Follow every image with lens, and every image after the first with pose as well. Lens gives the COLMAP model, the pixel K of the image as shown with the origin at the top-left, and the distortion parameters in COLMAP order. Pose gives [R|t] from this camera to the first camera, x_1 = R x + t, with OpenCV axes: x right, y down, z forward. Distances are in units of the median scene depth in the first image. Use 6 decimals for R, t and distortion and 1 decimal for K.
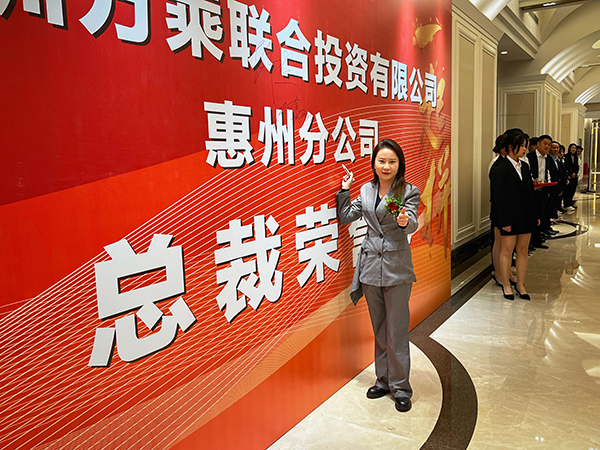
lens RADIAL K [[527.9, 0, 301.9], [0, 527.9, 224.6], [0, 0, 1]] dist [0.087406, -0.136143]
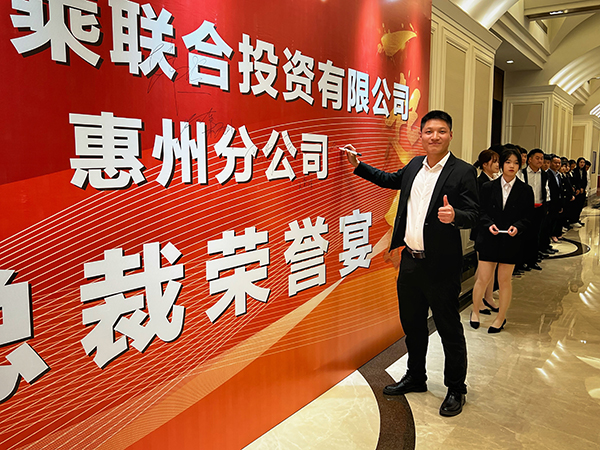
lens RADIAL K [[526.9, 0, 302.3], [0, 526.9, 220.5], [0, 0, 1]] dist [0.065284, -0.077238]
pose [[0.998879, 0.035107, -0.031764, 0.176034], [-0.035451, 0.999318, -0.010343, -0.048947], [0.031379, 0.011458, 0.999442, 0.121373]]
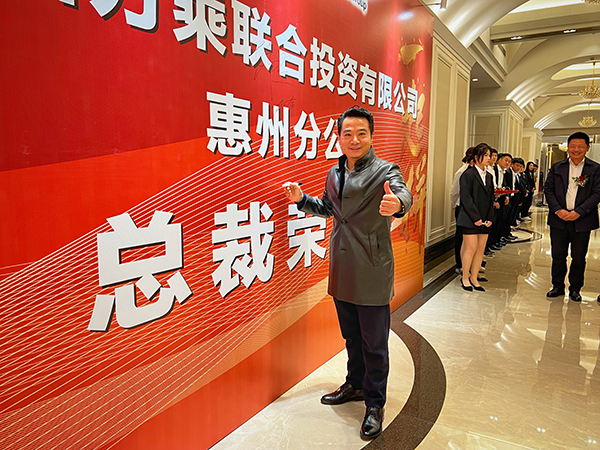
lens RADIAL K [[459.4, 0, 299.5], [0, 459.4, 226.4], [0, 0, 1]] dist [0.074161, -0.103149]
pose [[0.999279, 0.035394, 0.013751, 0.000478], [-0.035364, 0.999372, -0.002400, 0.029485], [-0.013827, 0.001912, 0.999903, 0.045222]]
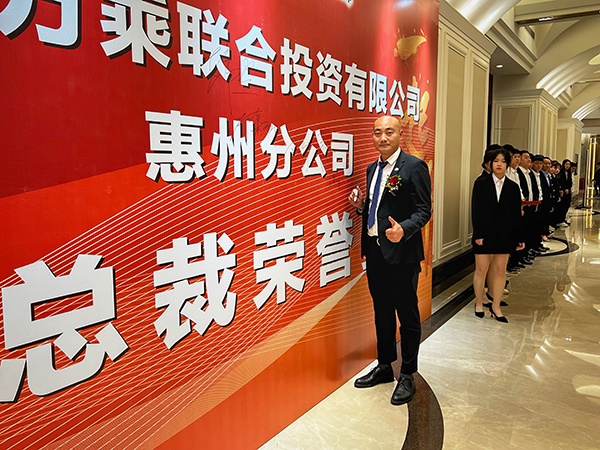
lens RADIAL K [[528.0, 0, 305.3], [0, 528.0, 222.1], [0, 0, 1]] dist [0.078035, -0.113584]
pose [[0.999552, 0.029042, 0.007298, 0.072498], [-0.028927, 0.999463, -0.015409, -0.024808], [-0.007741, 0.015191, 0.999855, 0.057442]]
